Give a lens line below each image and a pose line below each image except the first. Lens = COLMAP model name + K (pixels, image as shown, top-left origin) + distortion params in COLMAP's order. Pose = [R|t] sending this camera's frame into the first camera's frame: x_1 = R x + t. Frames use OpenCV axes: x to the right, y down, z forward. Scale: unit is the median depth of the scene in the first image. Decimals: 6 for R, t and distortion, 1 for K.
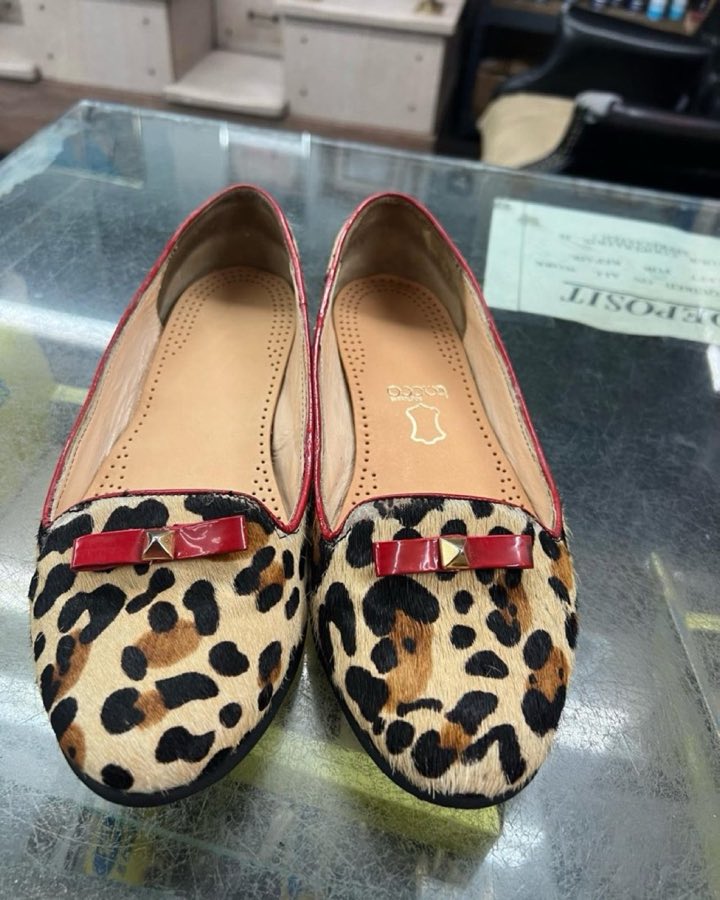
lens RADIAL K [[755.8, 0, 359.5], [0, 755.8, 465.2], [0, 0, 1]] dist [-0.011565, -0.008410]
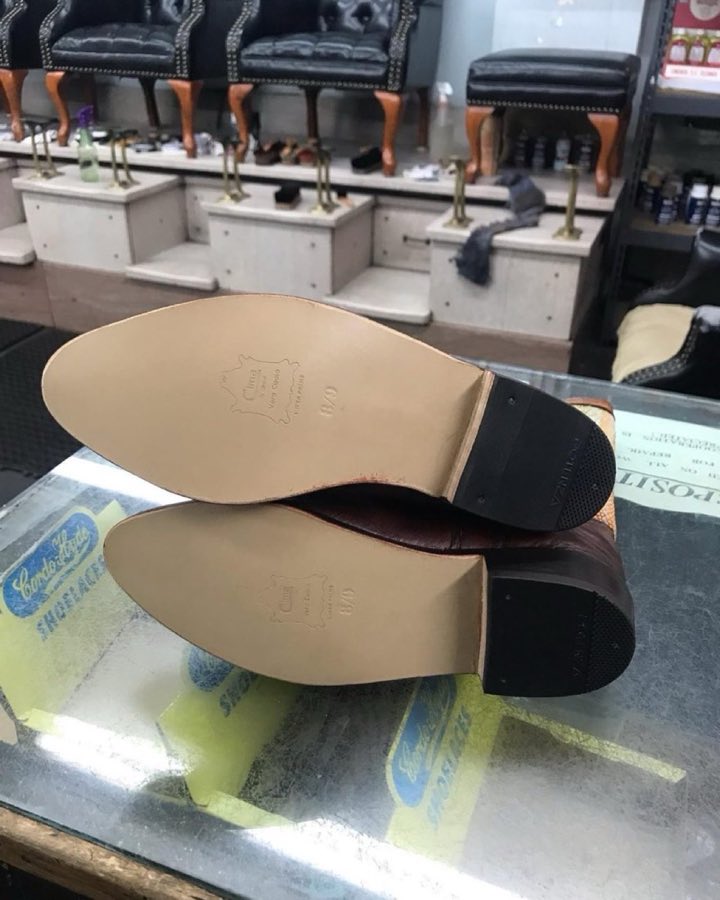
lens RADIAL K [[821.8, 0, 360.0], [0, 821.8, 450.0], [0, 0, 1]] dist [-0.004816, 0.000599]
pose [[0.982645, 0.039254, -0.181294, 0.099886], [-0.086688, 0.961239, -0.261736, 0.119183], [0.163993, 0.272909, 0.947959, -0.361619]]
